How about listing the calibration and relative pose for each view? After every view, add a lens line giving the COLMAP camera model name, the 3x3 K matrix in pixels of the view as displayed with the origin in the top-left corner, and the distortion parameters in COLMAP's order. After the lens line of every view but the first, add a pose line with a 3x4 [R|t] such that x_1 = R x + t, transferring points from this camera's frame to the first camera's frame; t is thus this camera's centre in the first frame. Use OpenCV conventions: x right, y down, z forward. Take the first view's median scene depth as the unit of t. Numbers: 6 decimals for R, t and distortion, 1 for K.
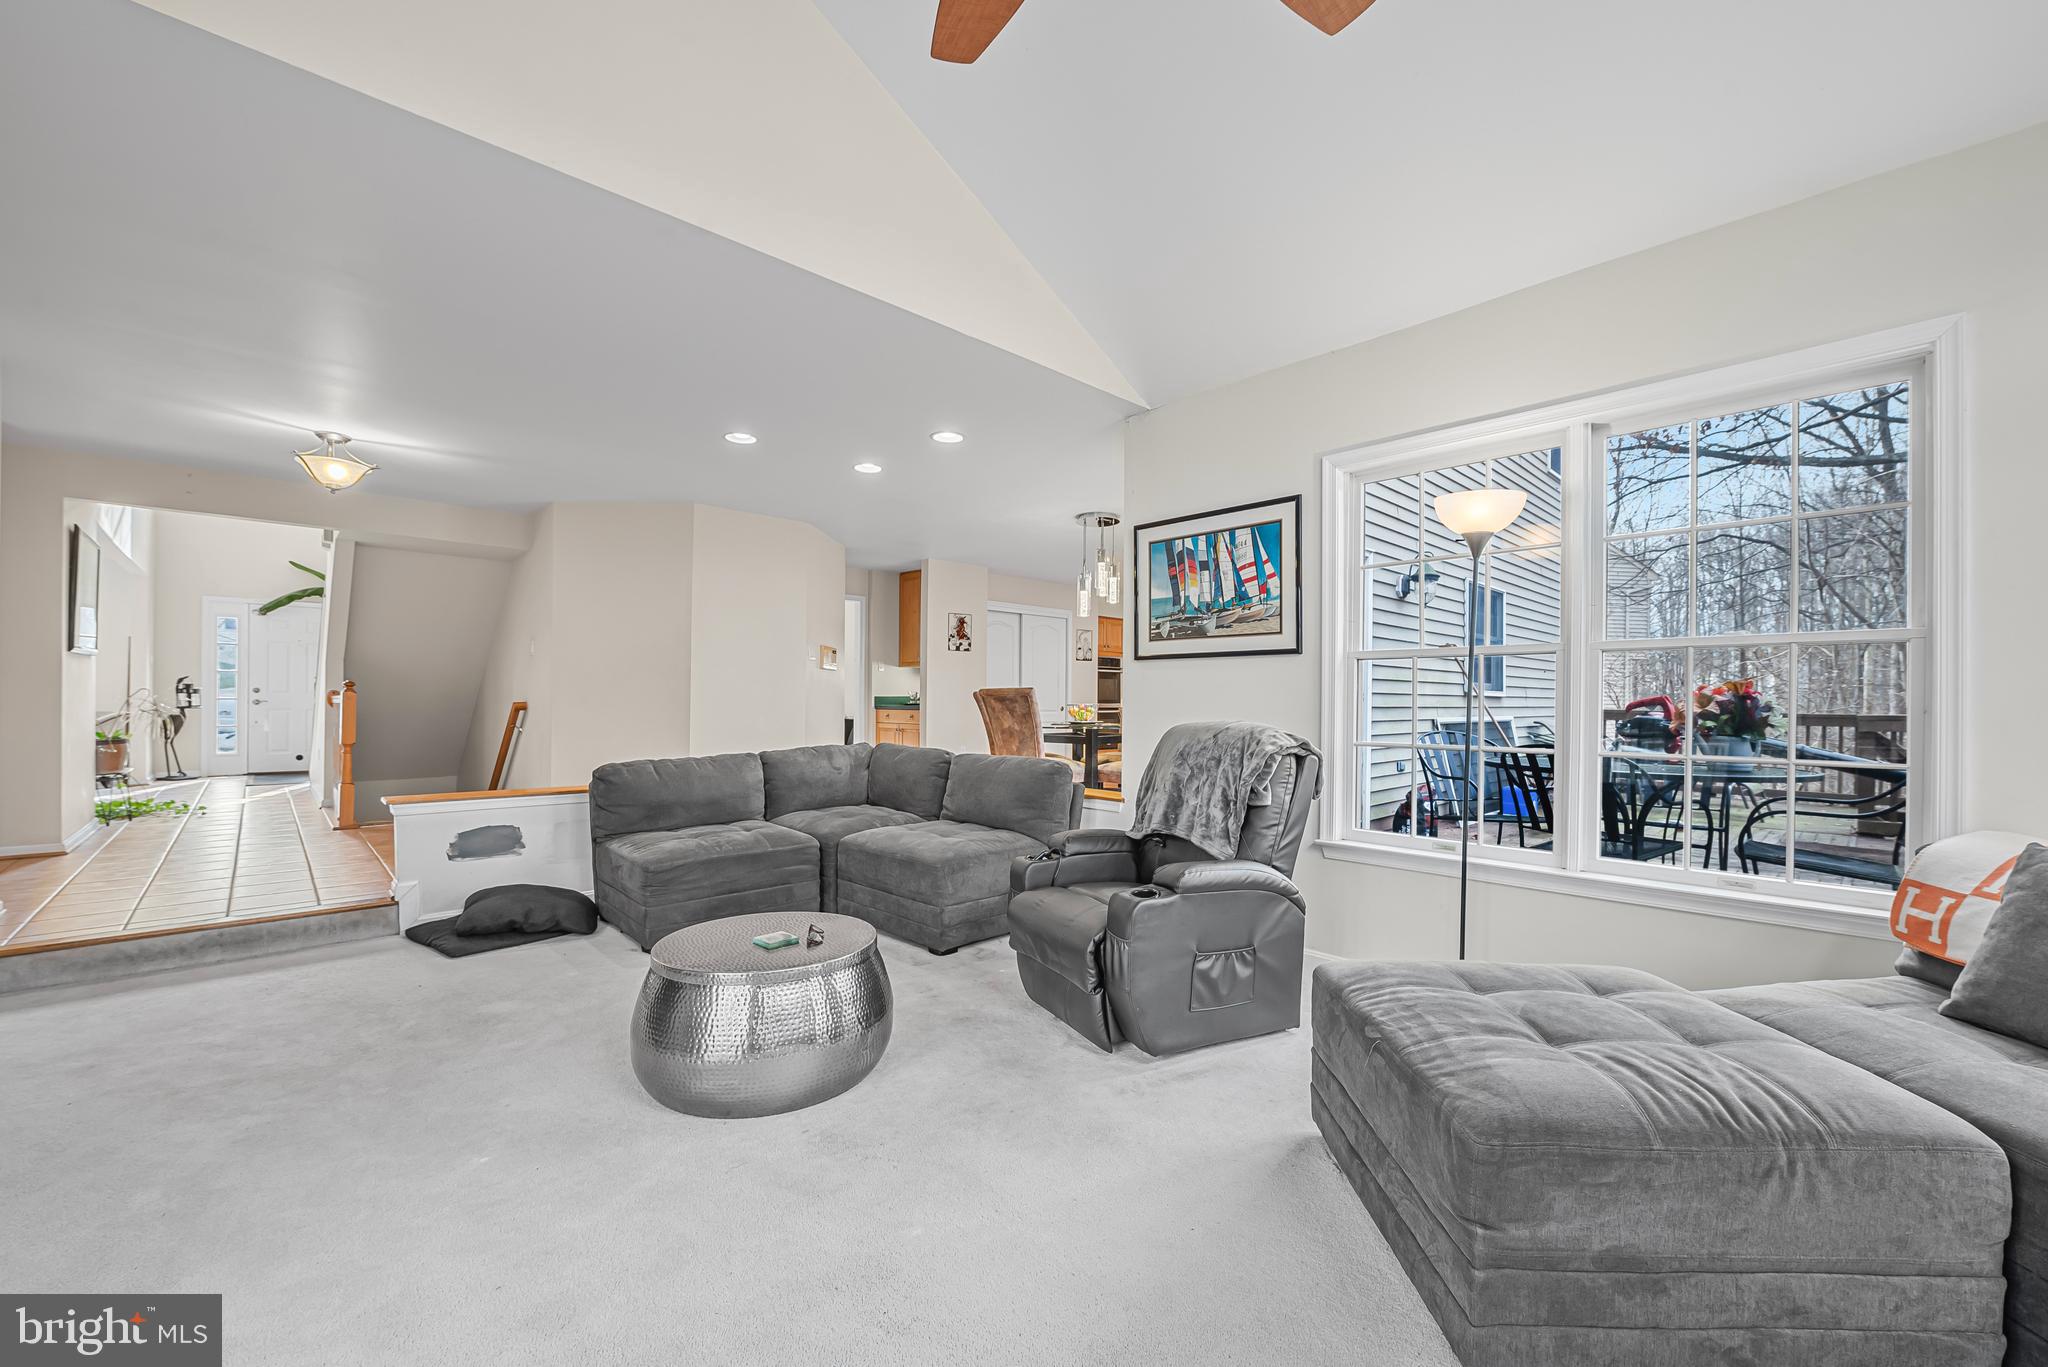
lens RADIAL K [[816.9, 0, 1026.7], [0, 816.9, 698.4], [0, 0, 1]] dist [-0.005090, -0.000808]
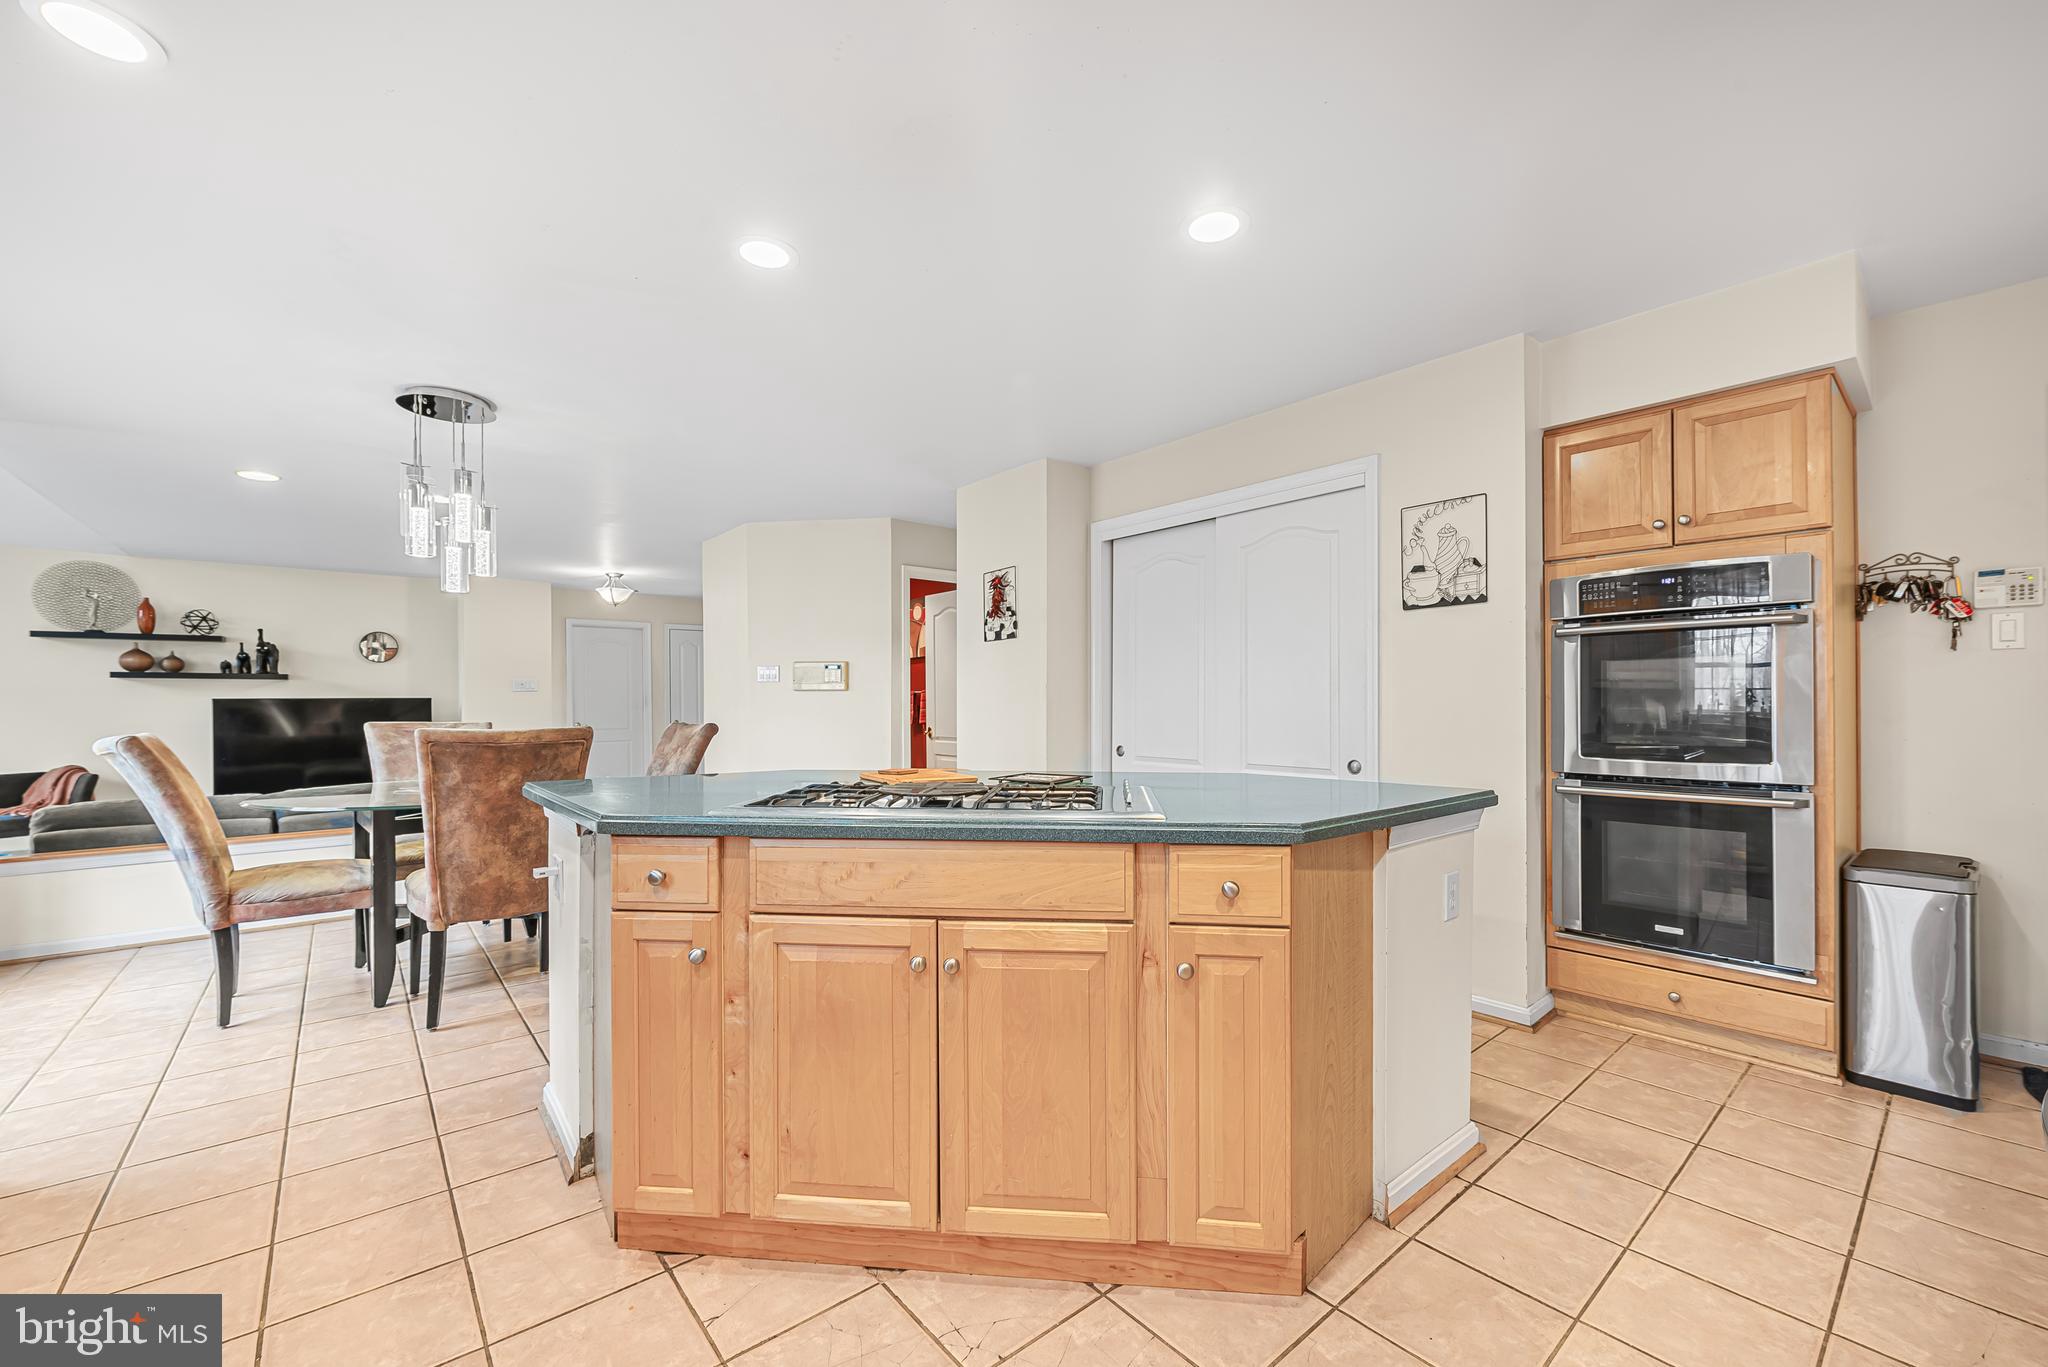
lens RADIAL K [[816.9, 0, 1034.2], [0, 816.9, 695.9], [0, 0, 1]] dist [-0.005090, -0.000808]
pose [[-0.053304, -0.016990, -0.998434, 0.925961], [0.008812, 0.999808, -0.017483, -0.025867], [0.998539, -0.009730, -0.053144, 2.185592]]
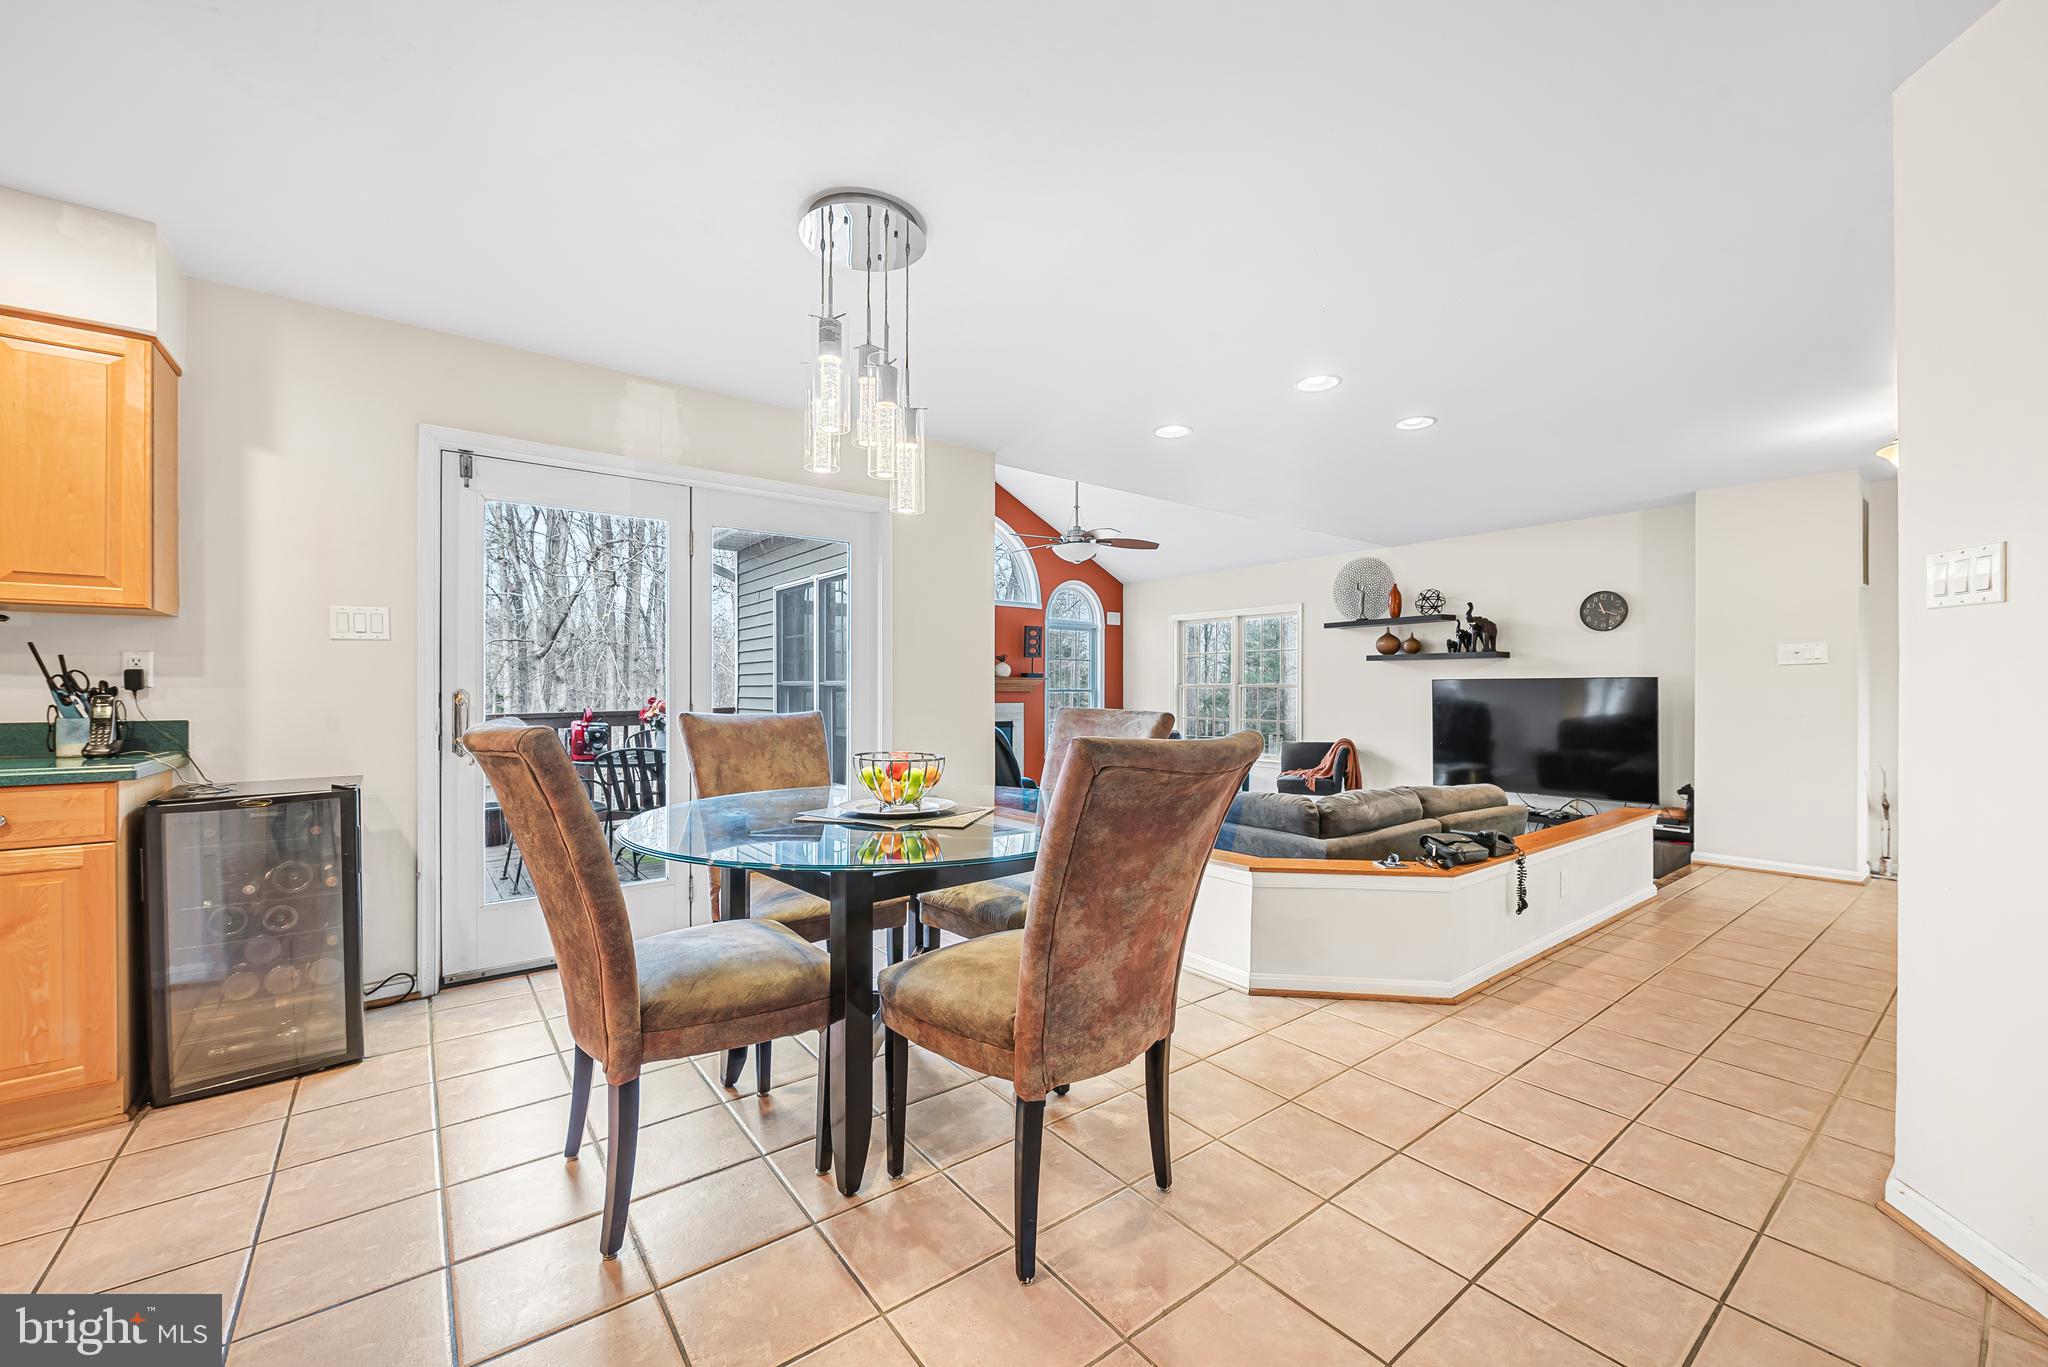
lens RADIAL K [[816.9, 0, 1036.5], [0, 816.9, 674.5], [0, 0, 1]] dist [-0.005090, -0.000808]
pose [[-0.996274, -0.009066, 0.085768, -0.035656], [-0.010716, 0.999766, -0.018796, -0.035306], [-0.085577, -0.019645, -0.996138, 2.088057]]
